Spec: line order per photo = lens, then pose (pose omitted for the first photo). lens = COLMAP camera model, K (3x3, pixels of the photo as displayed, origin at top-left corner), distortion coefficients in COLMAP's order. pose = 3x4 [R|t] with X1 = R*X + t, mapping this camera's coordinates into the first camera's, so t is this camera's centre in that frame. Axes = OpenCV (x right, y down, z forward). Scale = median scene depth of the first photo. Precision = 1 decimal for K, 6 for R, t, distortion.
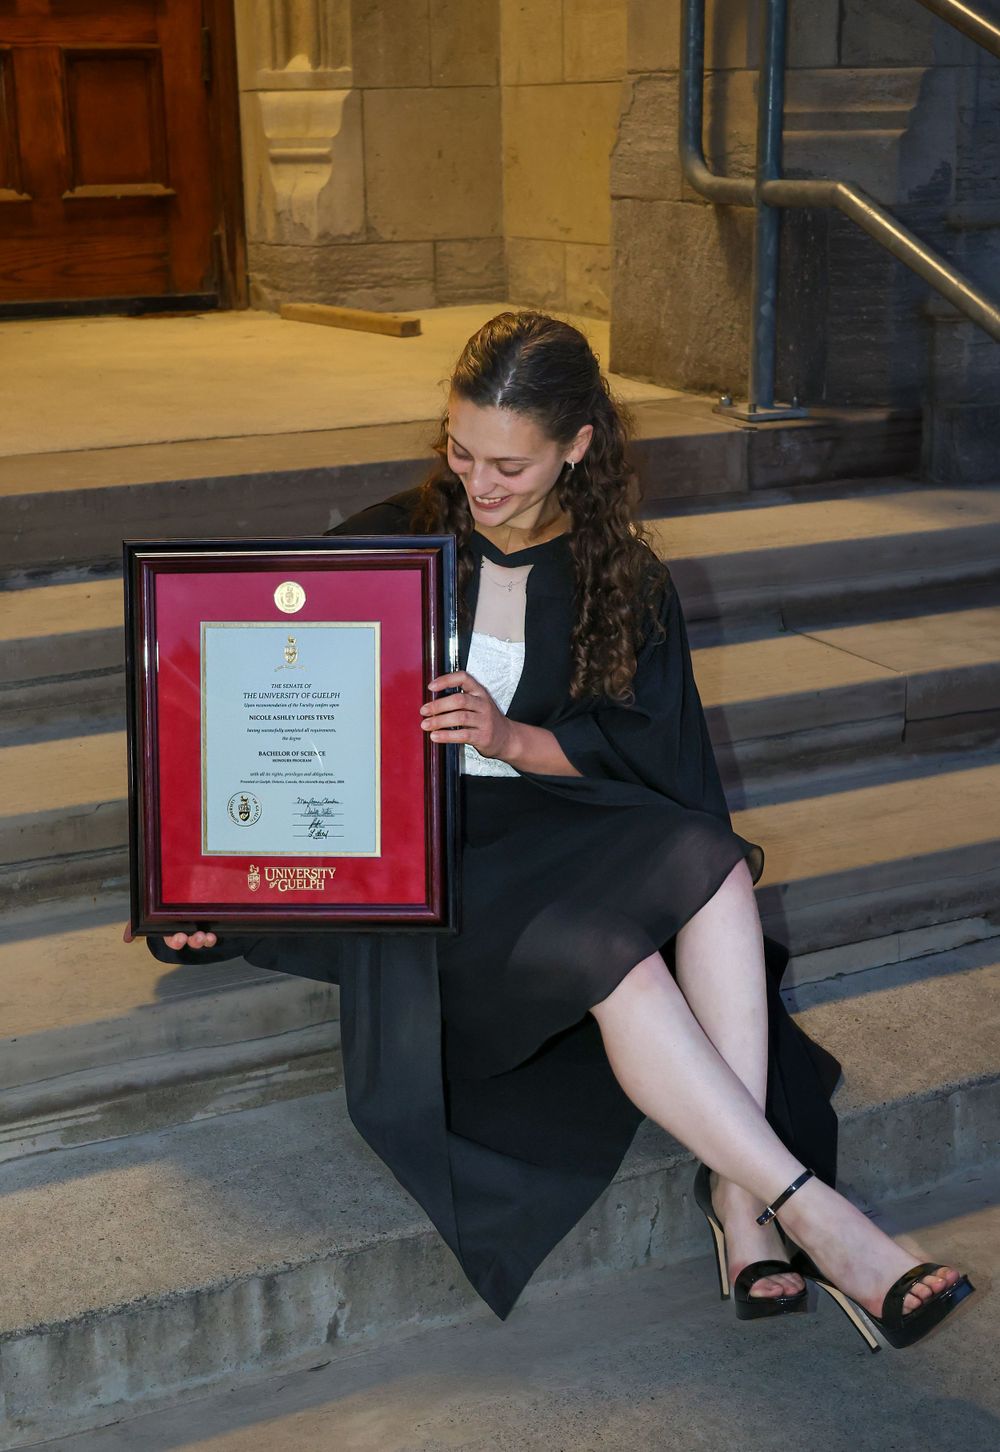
lens RADIAL K [[1998.7, 0, 473.2], [0, 1998.7, 726.2], [0, 0, 1]] dist [0.009958, -0.002414]
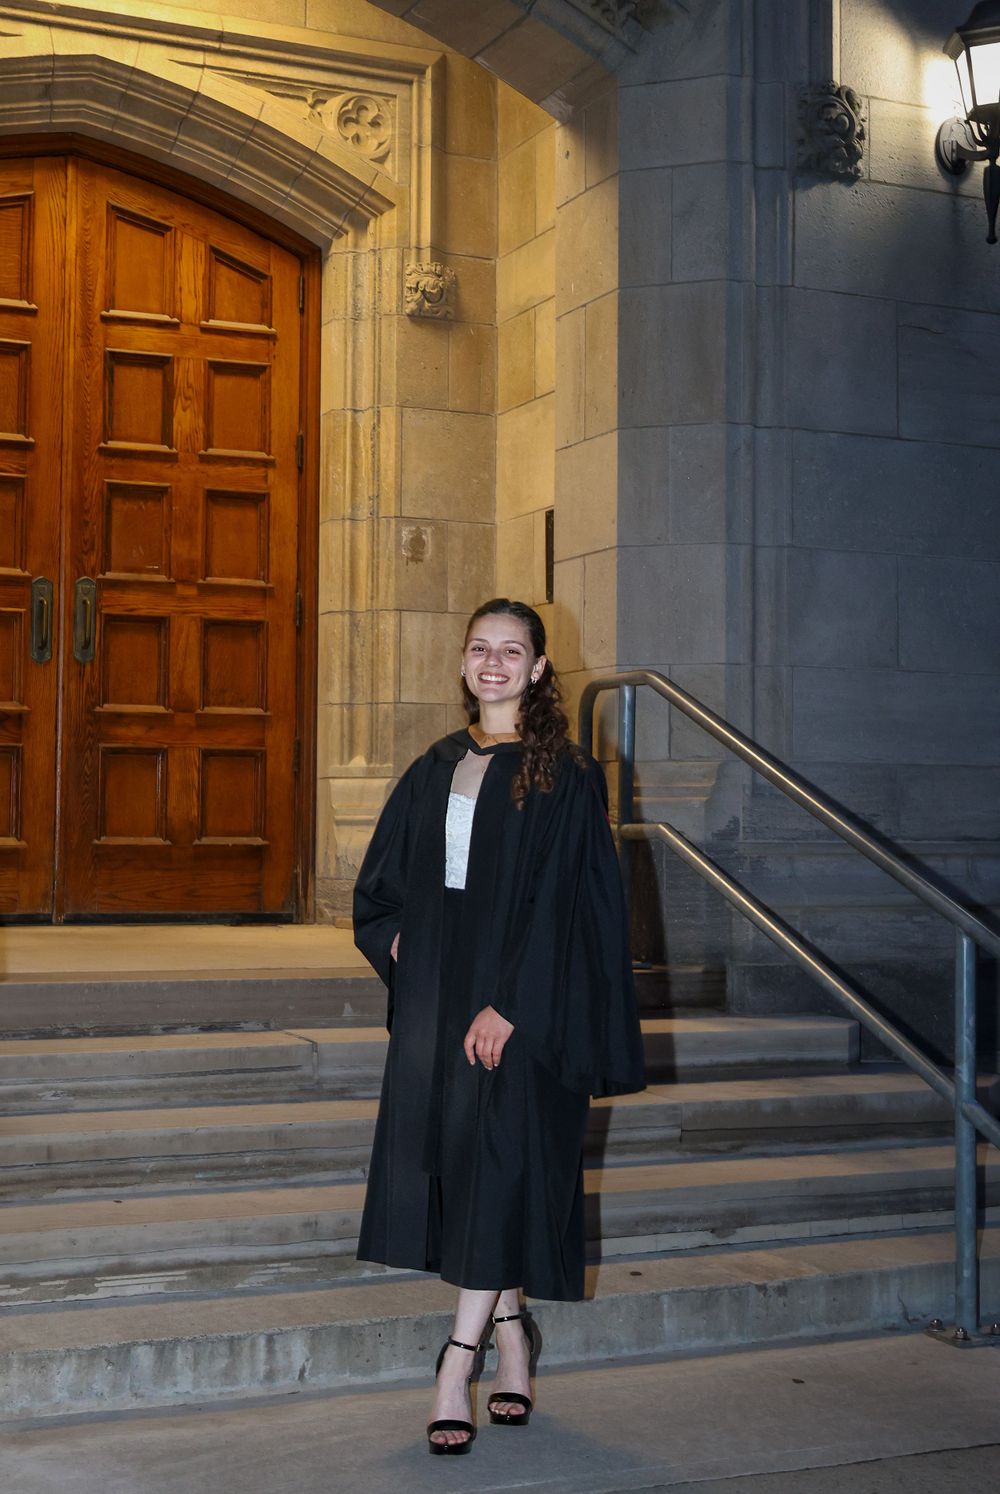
lens RADIAL K [[3080.2, 0, 500.0], [0, 3080.2, 747.0], [0, 0, 1]] dist [-0.241366, 3.874403]
pose [[0.996650, 0.019008, -0.079548, 0.247066], [-0.045490, 0.937123, -0.346022, 0.549532], [0.067970, 0.348481, 0.934848, -1.398199]]
